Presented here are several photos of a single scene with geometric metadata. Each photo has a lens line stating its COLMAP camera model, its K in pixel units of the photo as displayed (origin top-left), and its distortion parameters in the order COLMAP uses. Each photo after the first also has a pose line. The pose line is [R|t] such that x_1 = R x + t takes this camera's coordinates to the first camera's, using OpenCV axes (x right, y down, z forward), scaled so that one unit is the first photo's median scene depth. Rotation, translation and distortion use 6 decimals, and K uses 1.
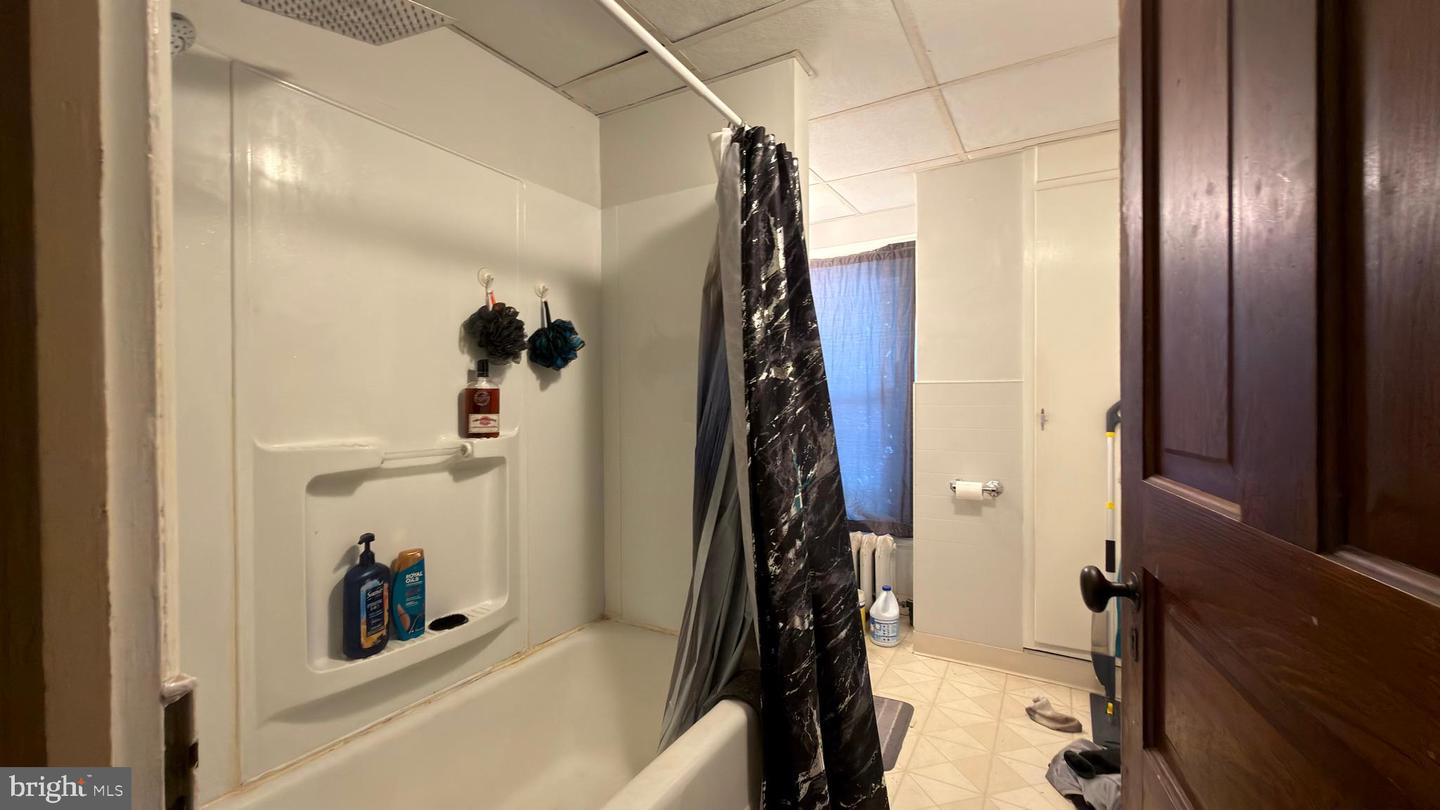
lens RADIAL K [[572.7, 0, 720.0], [0, 572.7, 405.0], [0, 0, 1]] dist [-0.001003, -0.000224]
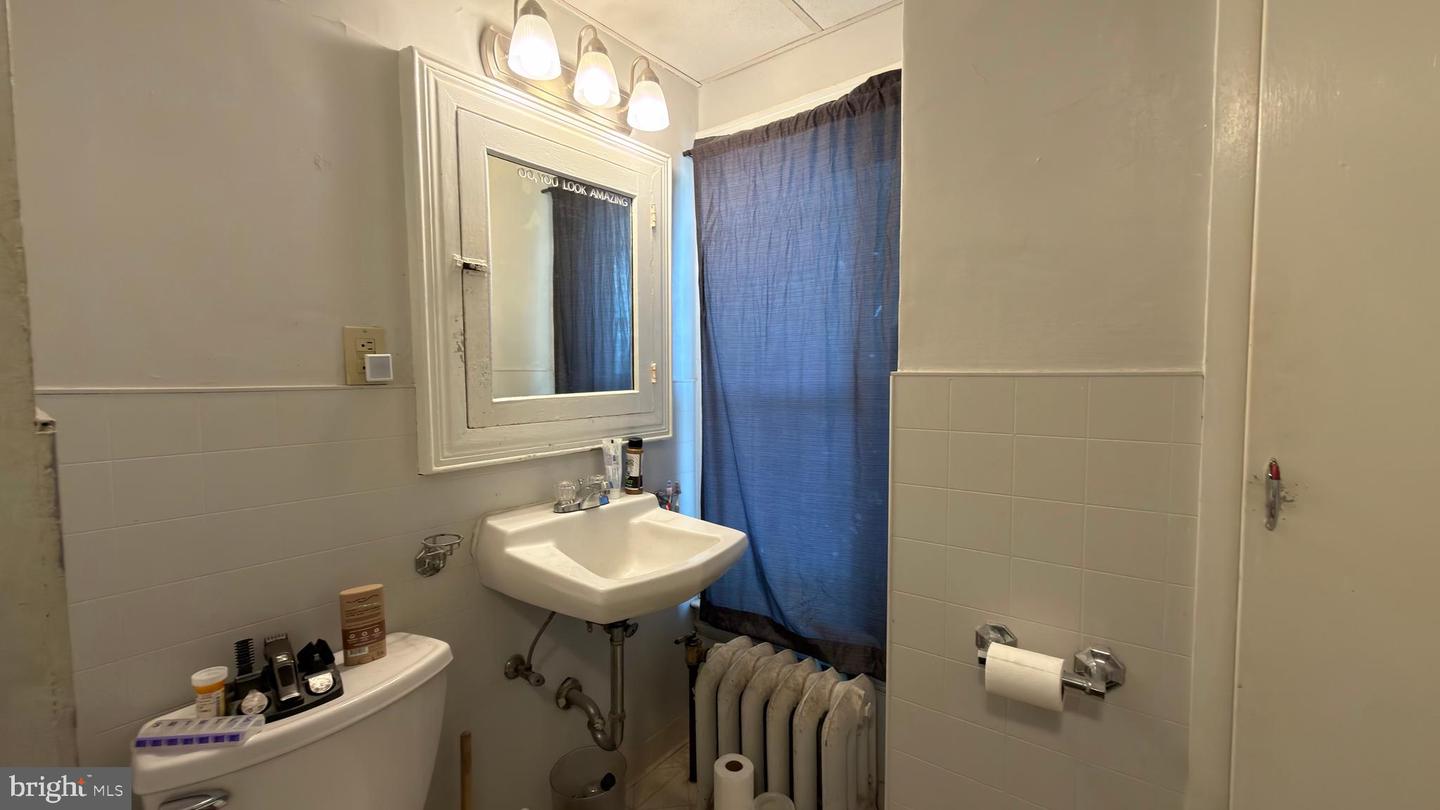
lens RADIAL K [[572.7, 0, 720.0], [0, 572.7, 405.0], [0, 0, 1]] dist [-0.001003, -0.000224]
pose [[0.992585, 0.007573, -0.121315, 0.227058], [-0.002801, 0.999218, 0.039452, -0.026424], [0.121519, -0.038820, 0.991830, 0.494115]]
